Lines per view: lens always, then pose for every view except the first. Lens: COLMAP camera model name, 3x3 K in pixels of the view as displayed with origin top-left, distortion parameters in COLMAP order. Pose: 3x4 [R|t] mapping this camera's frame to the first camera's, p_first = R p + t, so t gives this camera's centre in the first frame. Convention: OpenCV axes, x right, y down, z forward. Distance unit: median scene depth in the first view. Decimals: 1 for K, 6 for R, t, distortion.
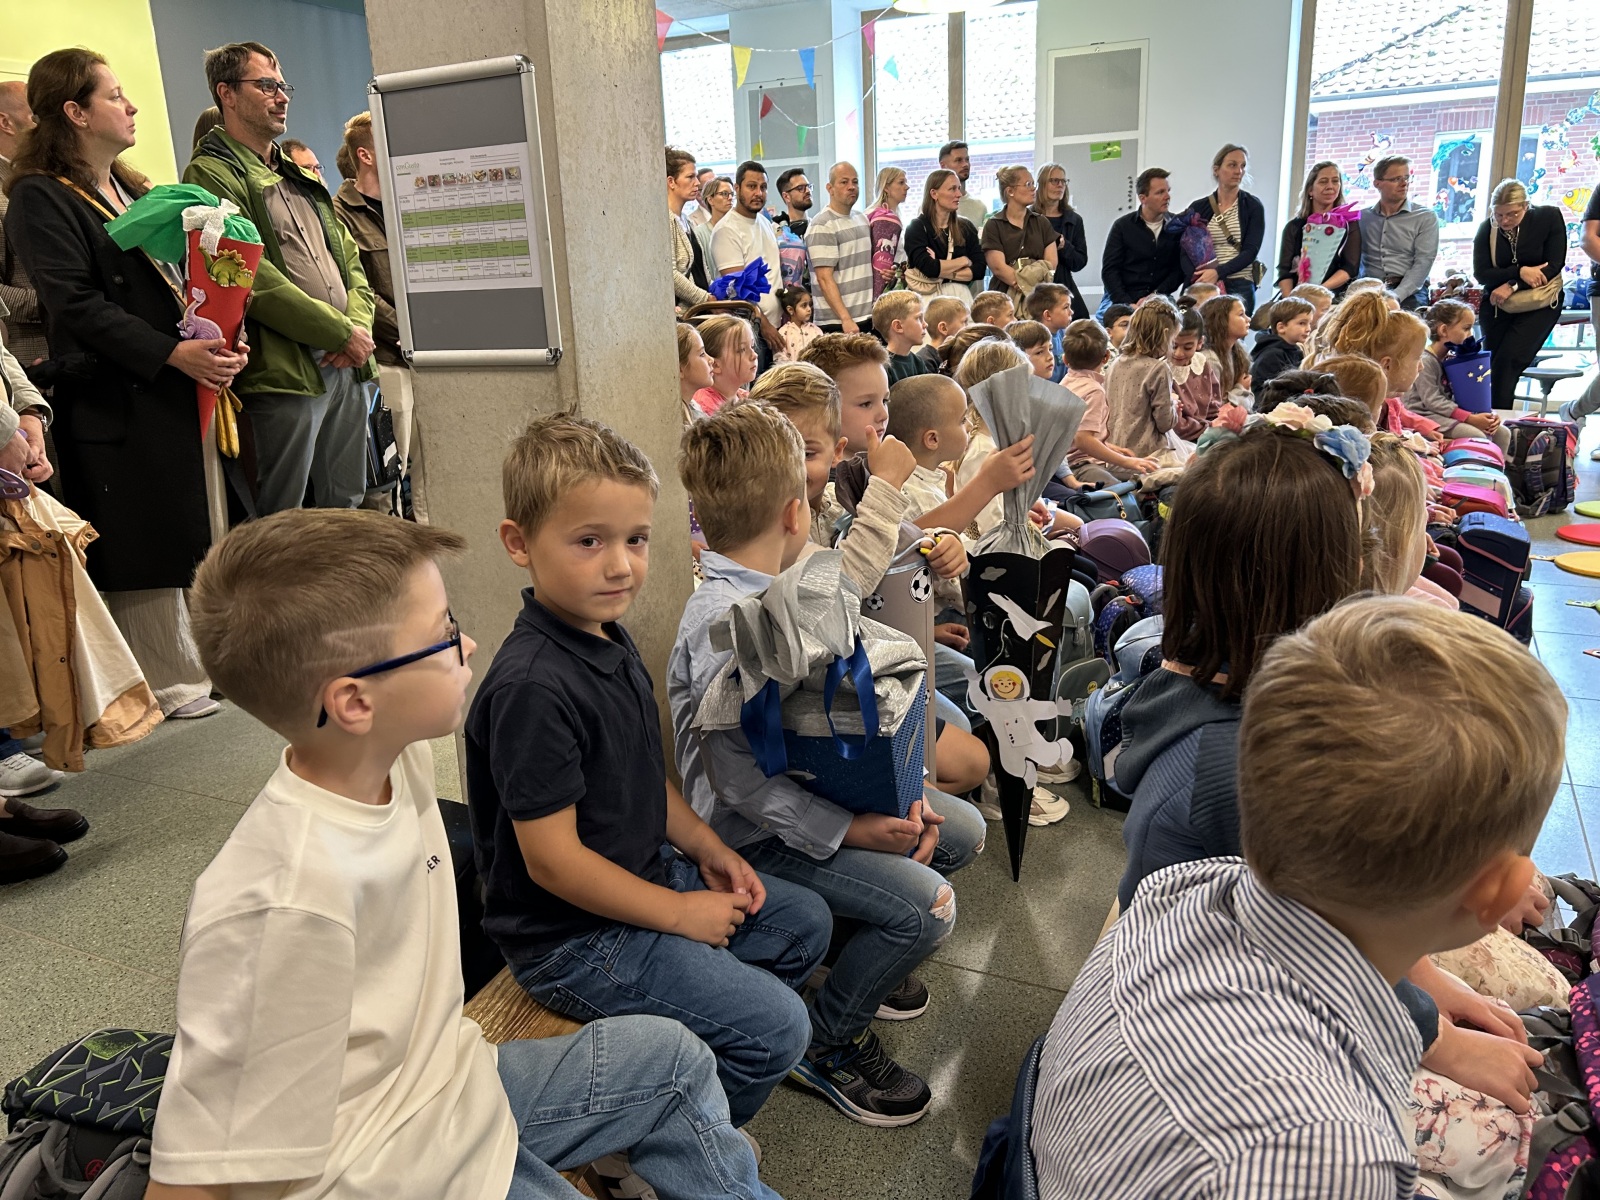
lens RADIAL K [[1215.6, 0, 800.0], [0, 1215.6, 600.0], [0, 0, 1]] dist [-0.006819, -0.000570]
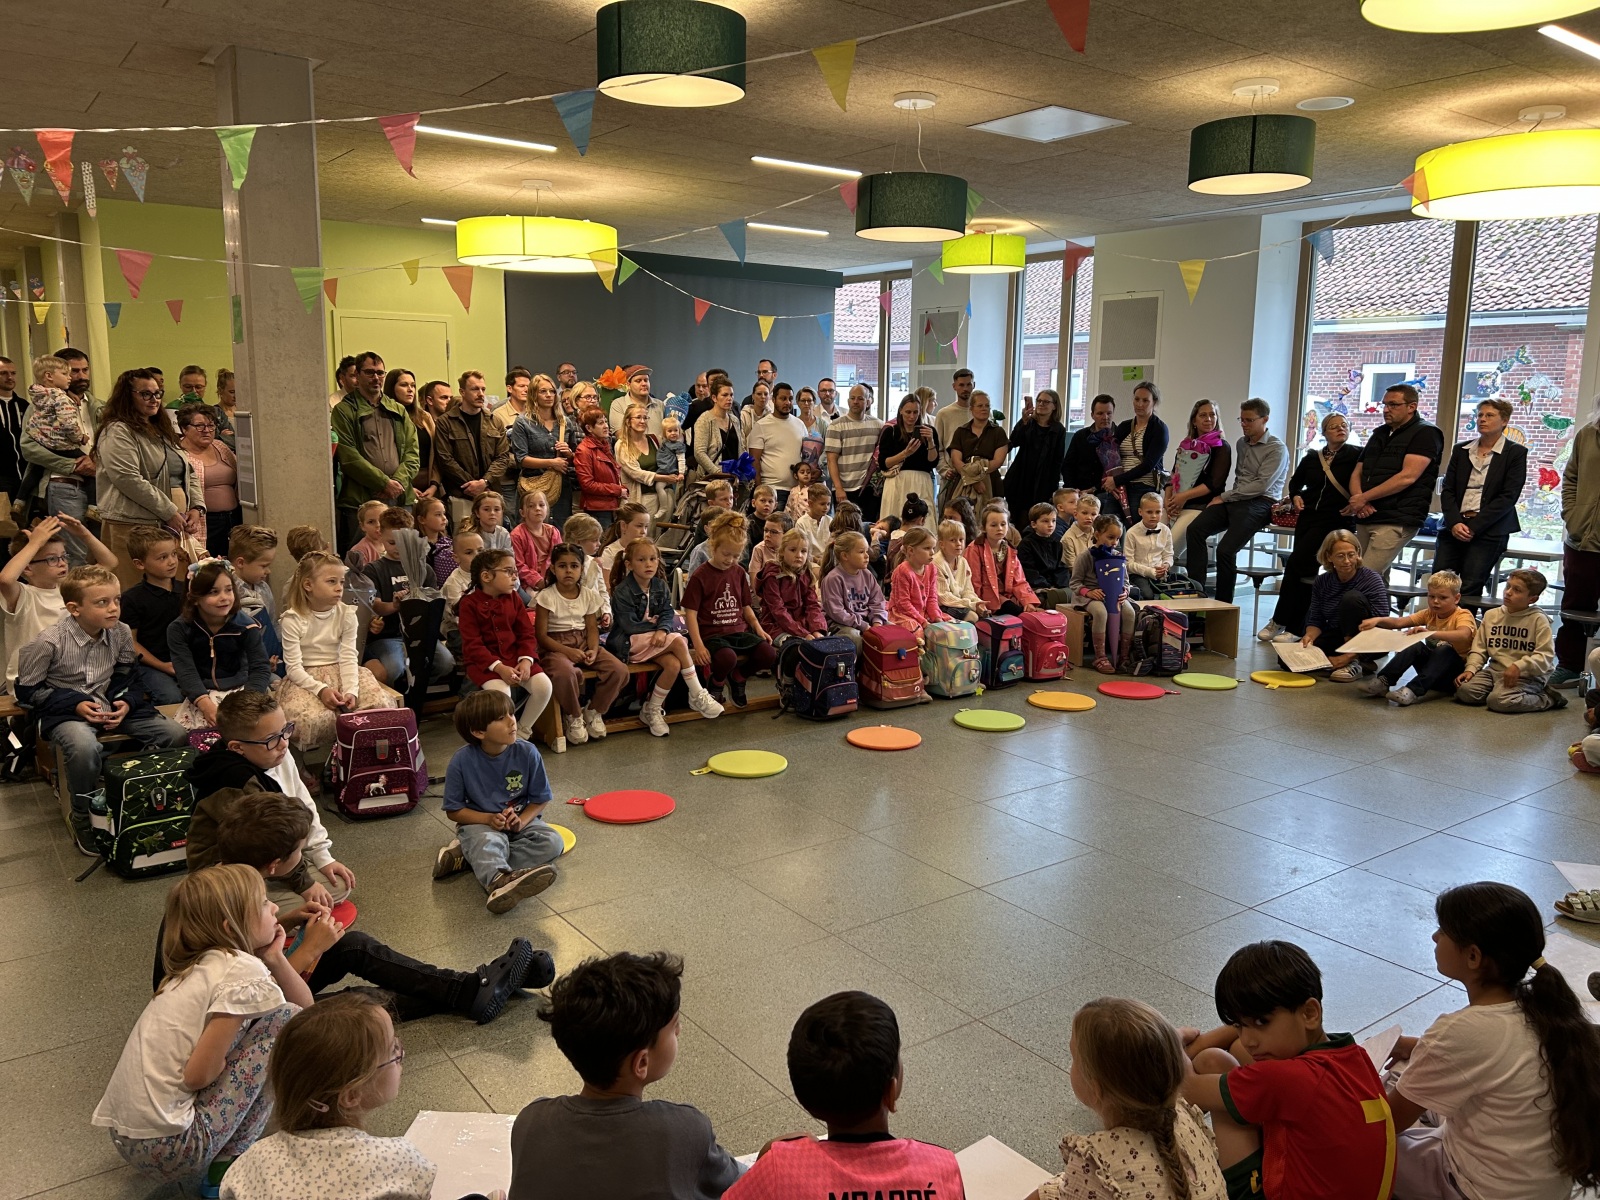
lens RADIAL K [[1215.6, 0, 800.0], [0, 1215.6, 600.0], [0, 0, 1]] dist [-0.006819, -0.000570]
pose [[0.889605, 0.122168, -0.440088, 0.639896], [-0.166518, 0.983995, -0.063448, -0.002771], [0.425293, 0.129726, 0.895710, -0.292873]]
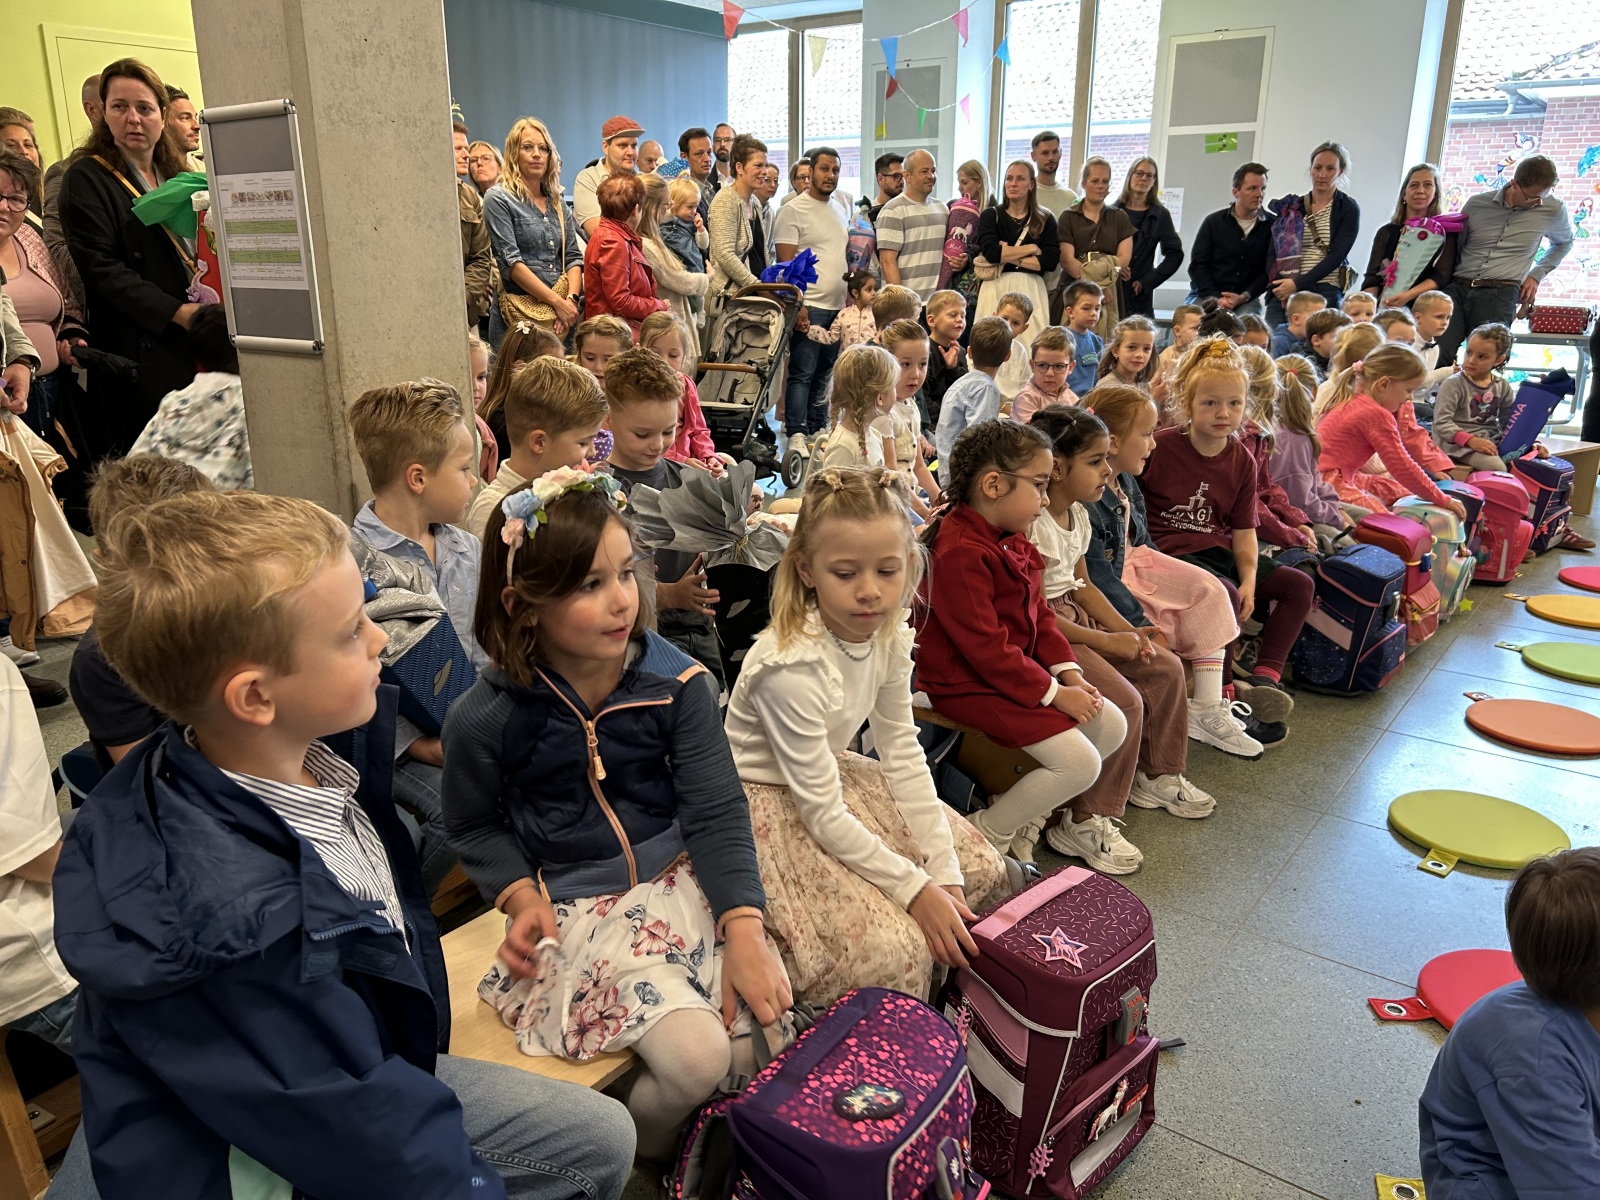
lens RADIAL K [[1215.6, 0, 800.0], [0, 1215.6, 600.0], [0, 0, 1]] dist [-0.006819, -0.000570]
pose [[0.980462, 0.094943, -0.172279, 0.148265], [-0.089865, 0.995264, 0.037056, -0.011377], [0.174982, -0.020851, 0.984351, -0.032923]]
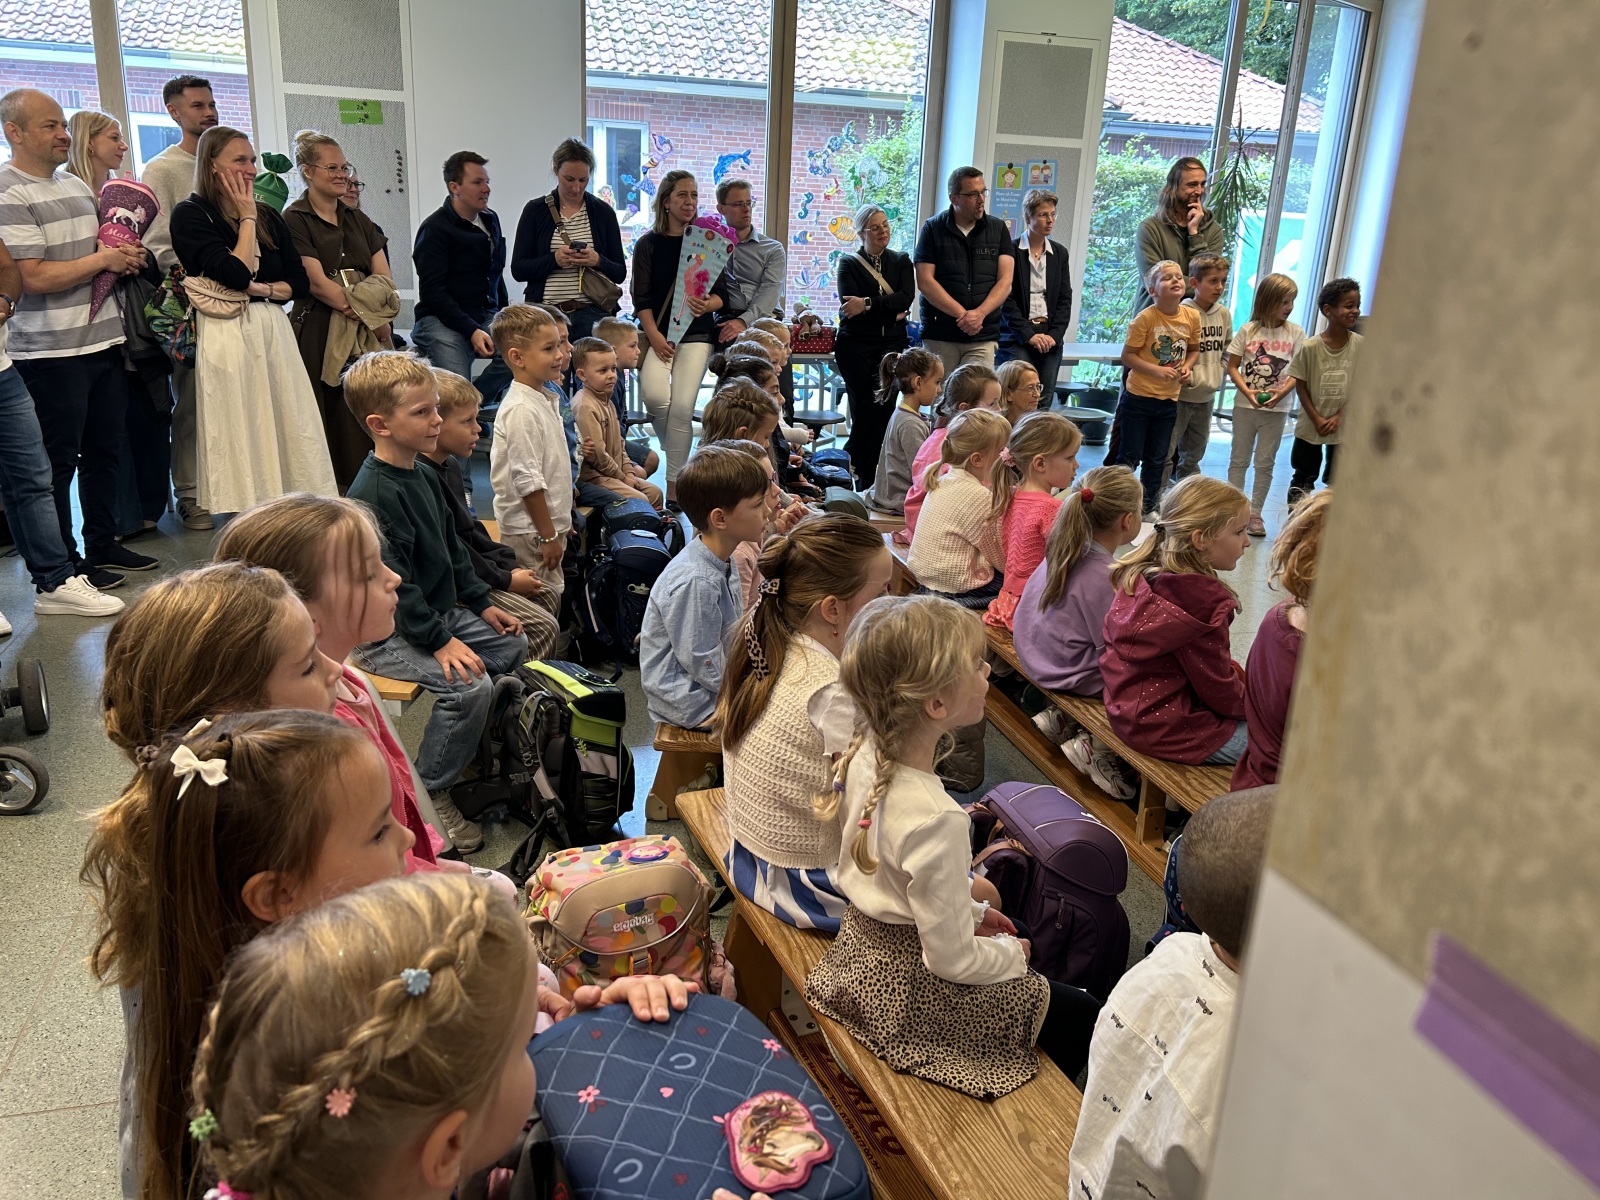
lens RADIAL K [[1215.6, 0, 800.0], [0, 1215.6, 600.0], [0, 0, 1]] dist [-0.006819, -0.000570]
pose [[0.717476, -0.135859, 0.683206, -0.134622], [0.109621, 0.990596, 0.081865, -0.122611], [-0.687903, 0.016158, 0.725623, 0.327476]]
